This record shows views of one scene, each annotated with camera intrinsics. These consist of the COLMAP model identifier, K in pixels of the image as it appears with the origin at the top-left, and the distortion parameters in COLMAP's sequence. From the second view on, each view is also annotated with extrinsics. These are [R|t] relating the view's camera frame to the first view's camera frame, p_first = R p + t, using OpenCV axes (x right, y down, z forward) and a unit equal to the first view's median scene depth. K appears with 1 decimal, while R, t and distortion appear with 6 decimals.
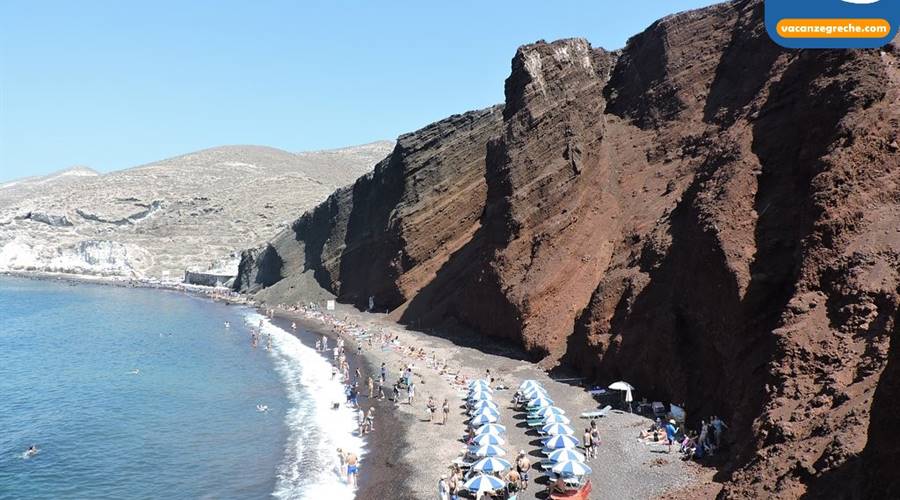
lens RADIAL K [[649.5, 0, 463.2], [0, 649.5, 252.5], [0, 0, 1]] dist [-0.068823, 0.003646]
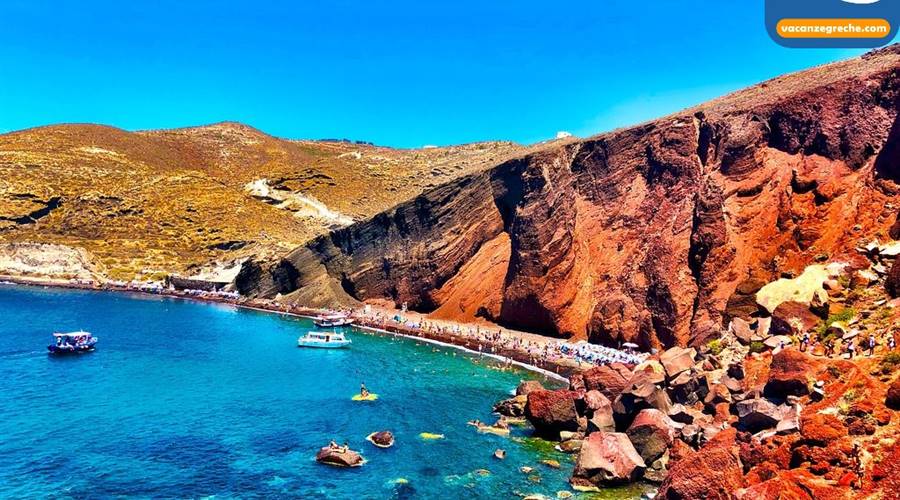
lens RADIAL K [[763.0, 0, 450.0], [0, 763.0, 250.0], [0, 0, 1]] dist [0.016921, -0.012500]
pose [[0.973311, 0.022145, 0.228418, -0.310134], [-0.024306, 0.999682, 0.006653, -0.045490], [-0.228198, -0.012027, 0.973540, -0.484584]]
